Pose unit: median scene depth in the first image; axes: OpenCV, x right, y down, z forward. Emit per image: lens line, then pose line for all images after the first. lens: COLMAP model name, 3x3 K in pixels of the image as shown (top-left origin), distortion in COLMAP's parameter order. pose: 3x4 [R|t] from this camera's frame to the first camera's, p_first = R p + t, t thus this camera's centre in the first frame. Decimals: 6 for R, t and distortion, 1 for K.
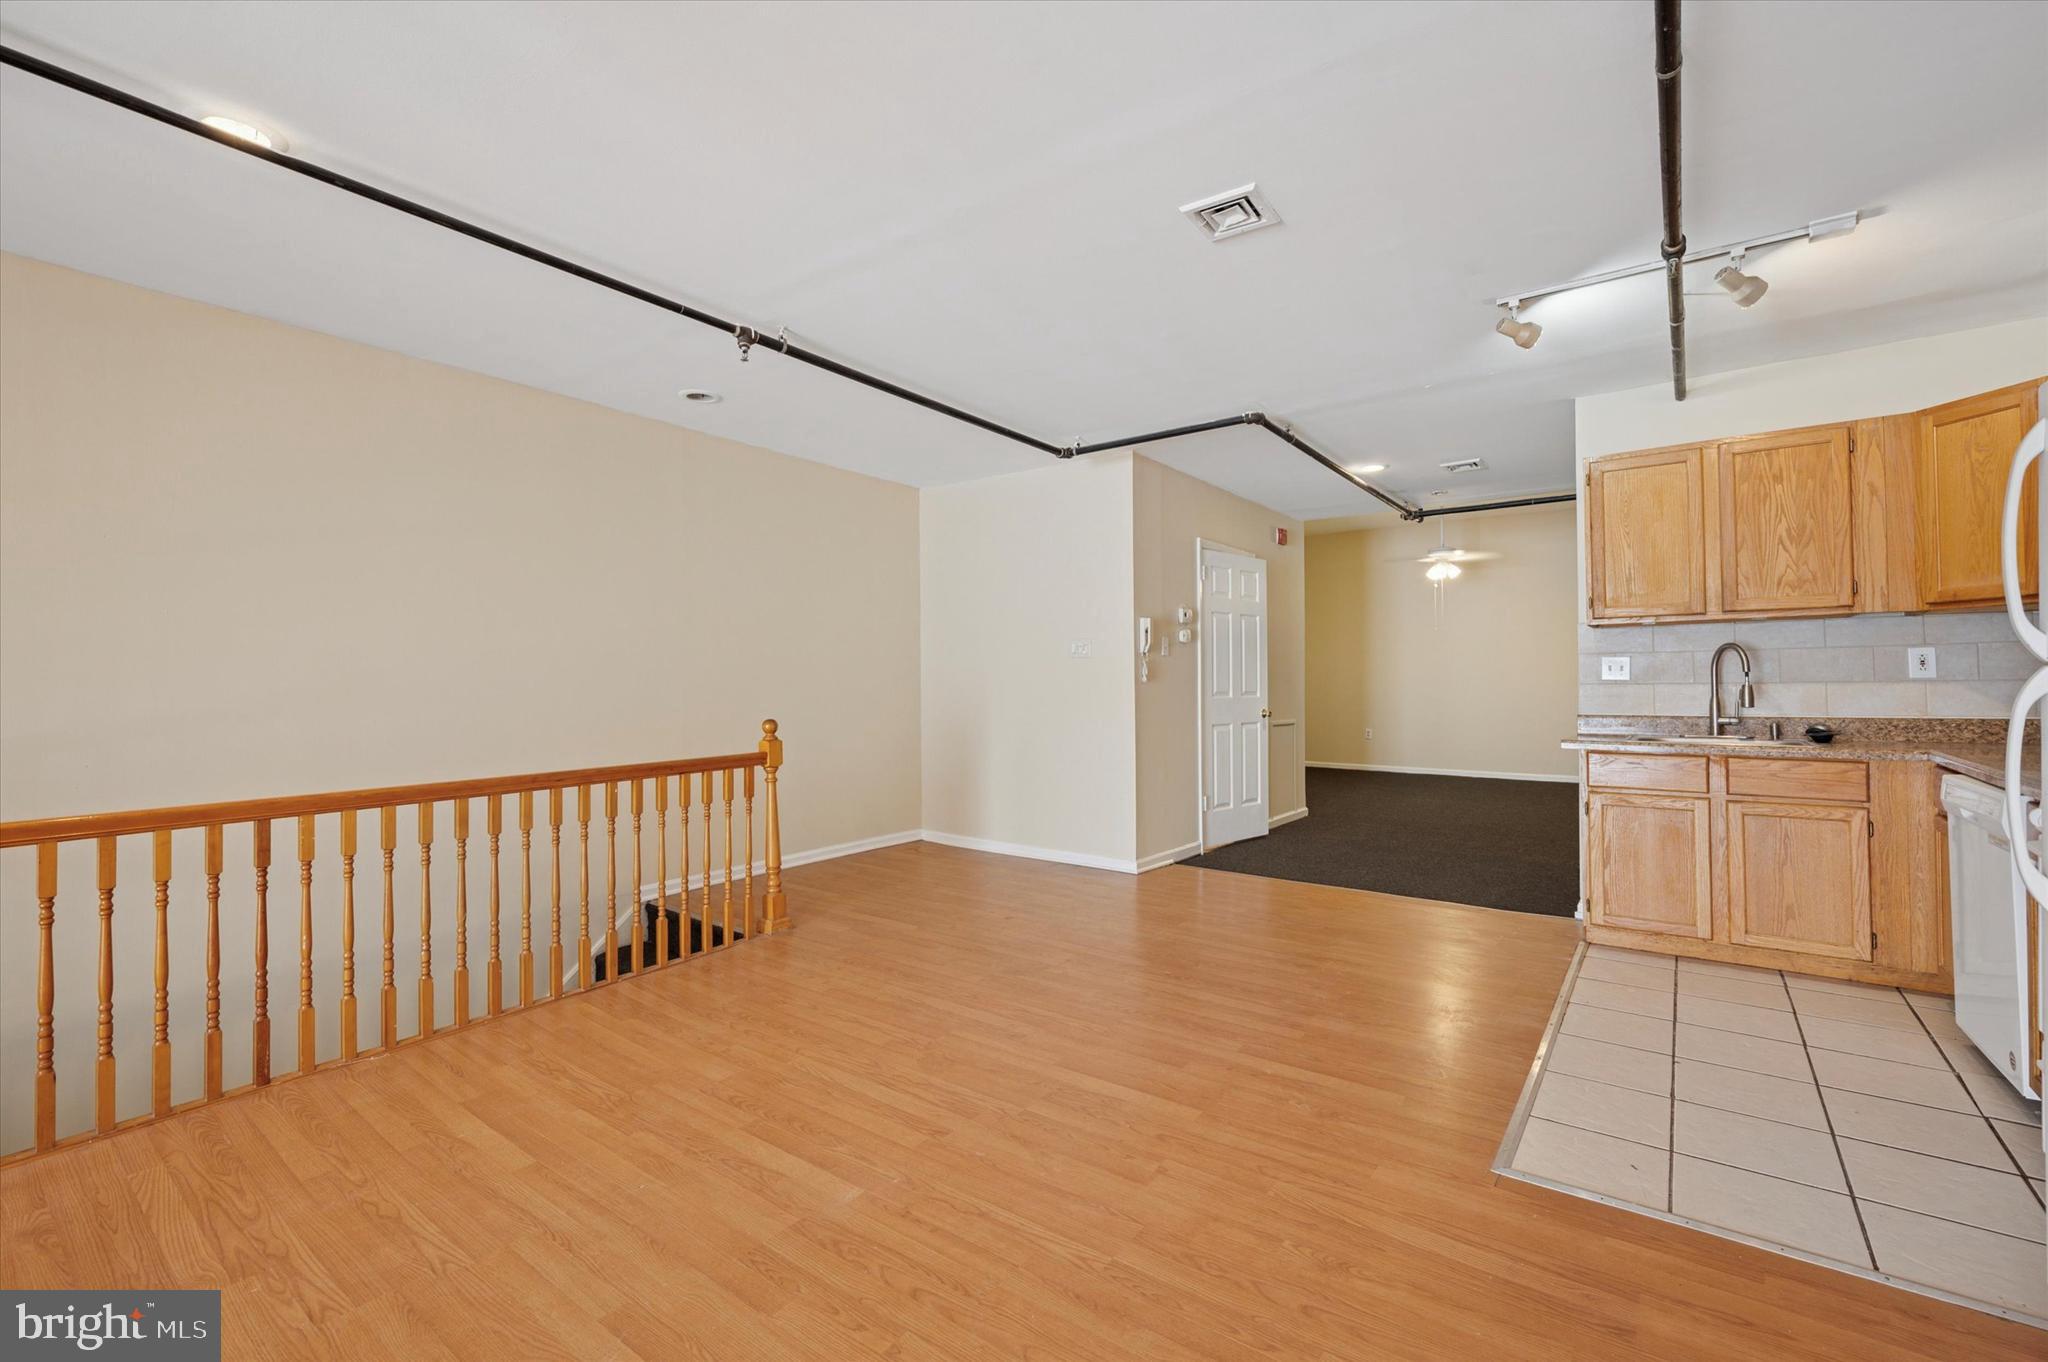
lens RADIAL K [[886.7, 0, 1018.3], [0, 886.7, 670.1], [0, 0, 1]] dist [-0.000160, -0.001013]
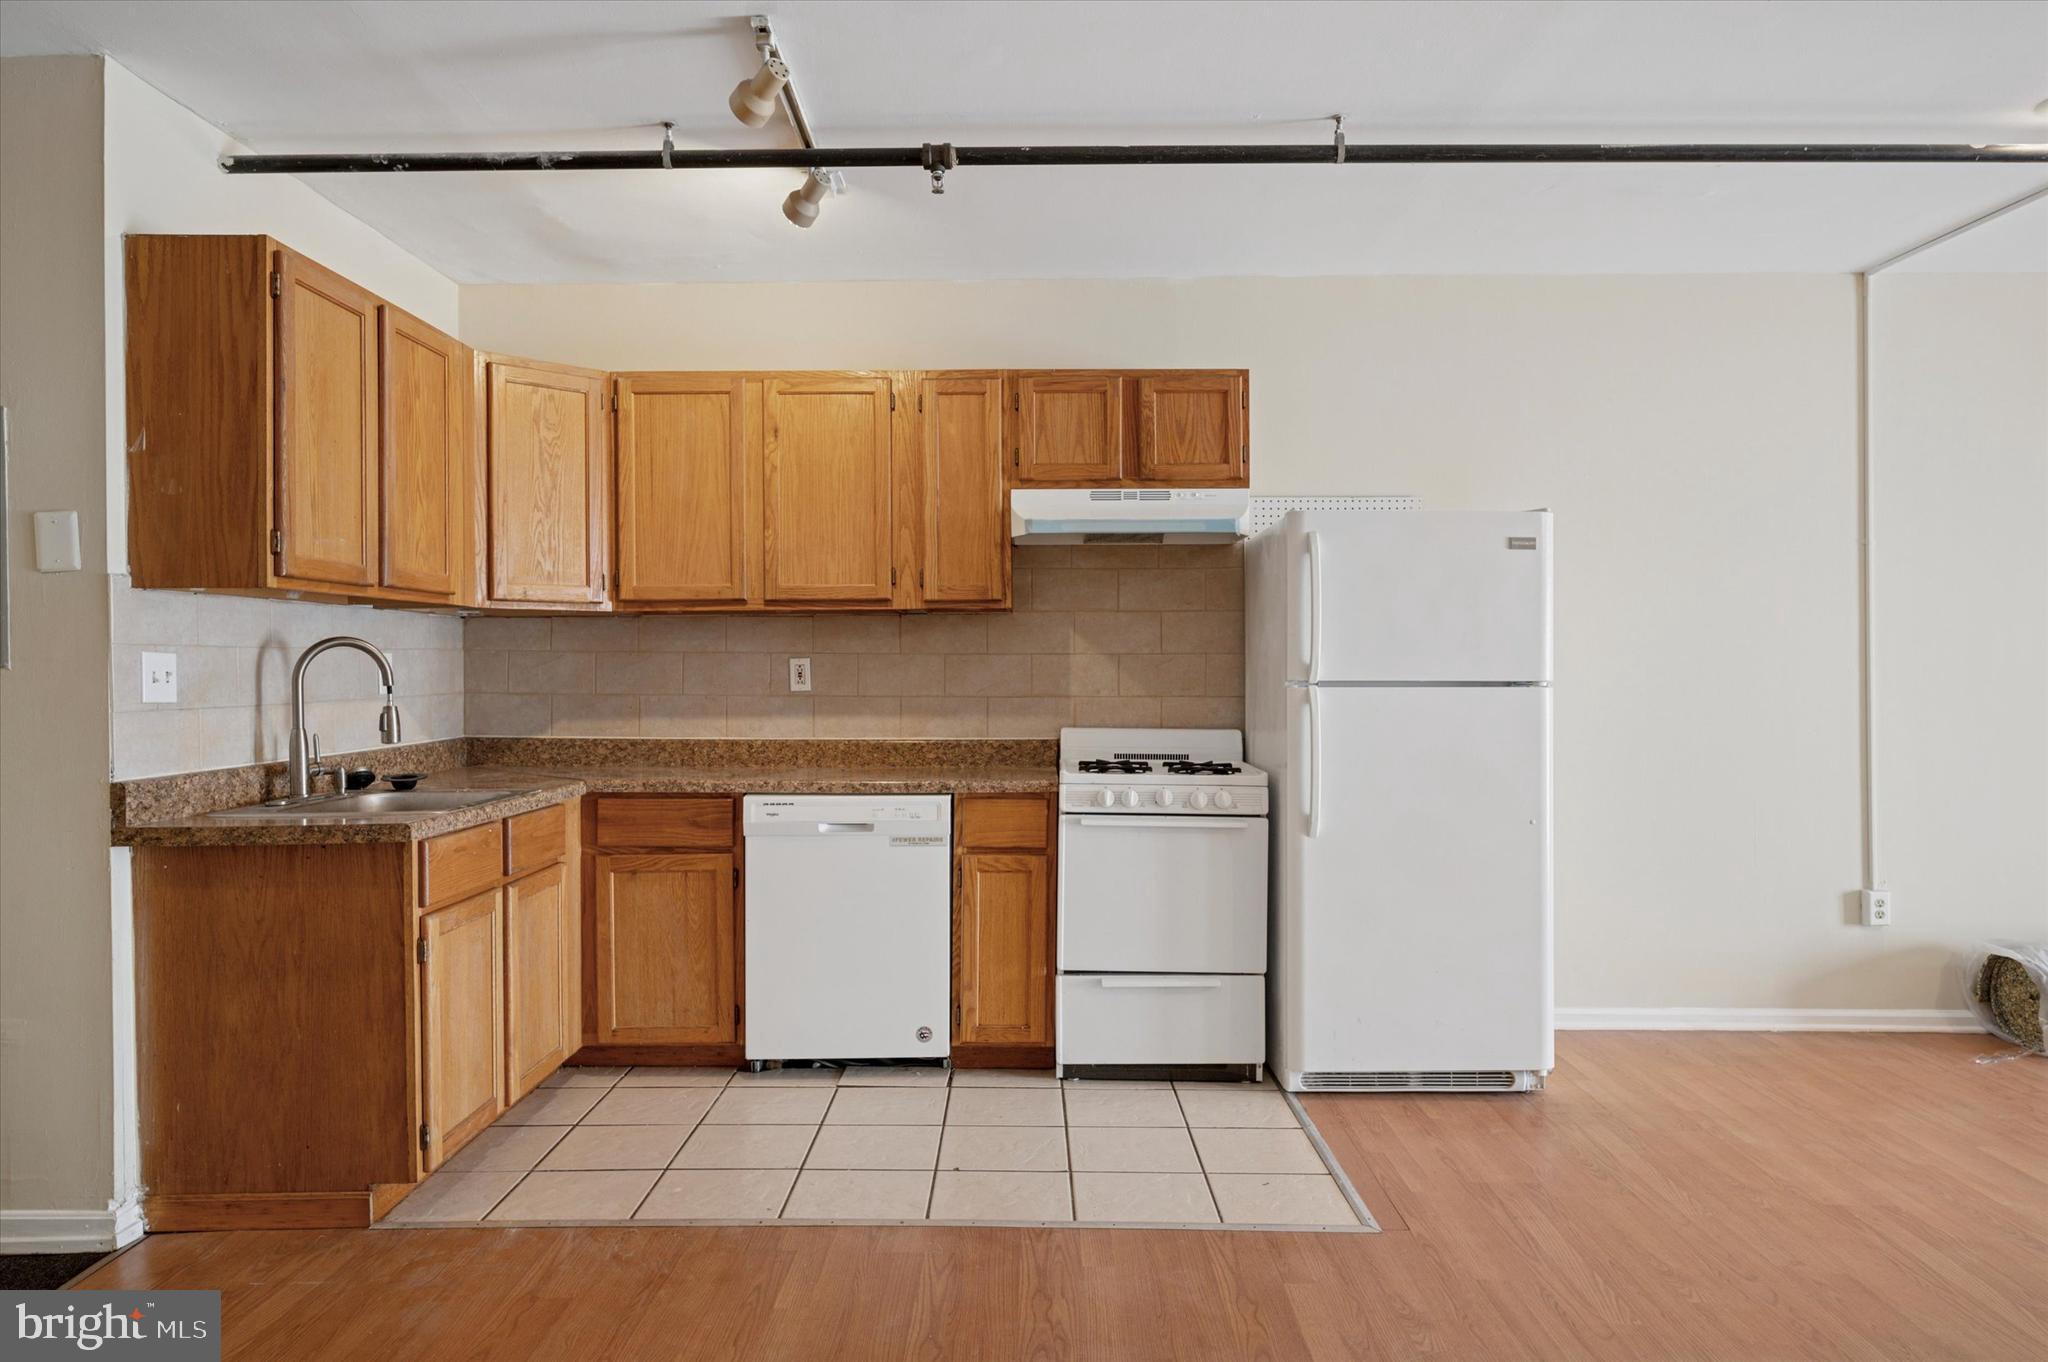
lens RADIAL K [[1345.3, 0, 1045.9], [0, 1345.3, 673.0], [0, 0, 1]] dist [-0.003348, -0.001311]
pose [[-0.612111, 0.006265, 0.790747, -0.203790], [-0.005692, 0.999908, -0.012328, 0.002078], [-0.790751, -0.012047, -0.612019, 1.213898]]
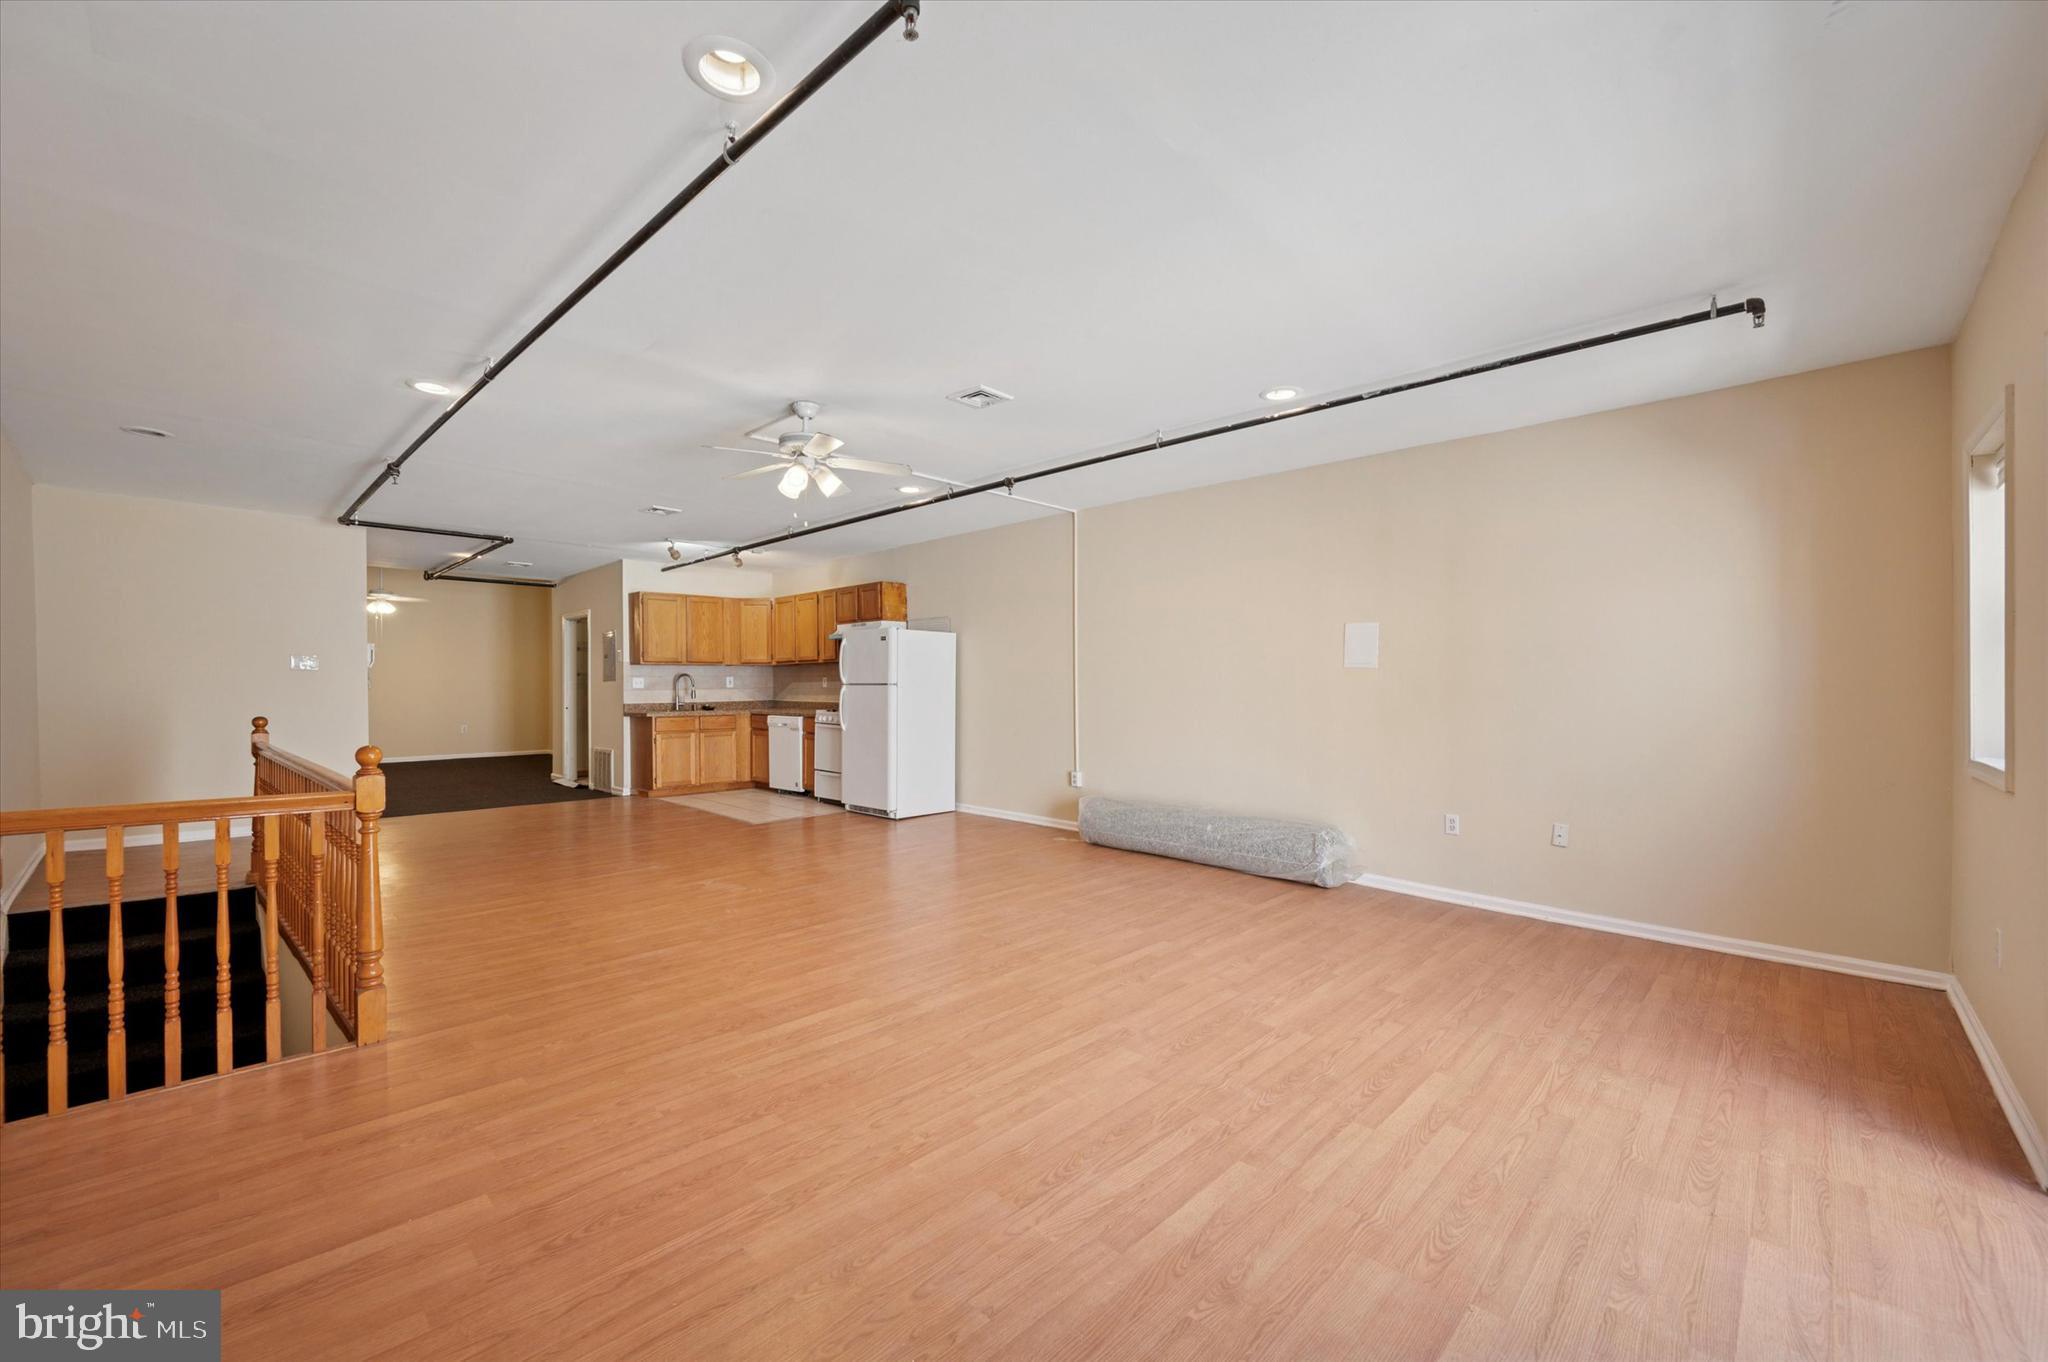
lens RADIAL K [[820.3, 0, 1035.5], [0, 820.3, 690.8], [0, 0, 1]] dist [-0.000277, -0.001103]
pose [[0.106317, -0.000759, 0.994332, -1.501971], [-0.010601, 0.999942, 0.001897, 0.003968], [-0.994276, -0.010743, 0.106302, -0.275066]]
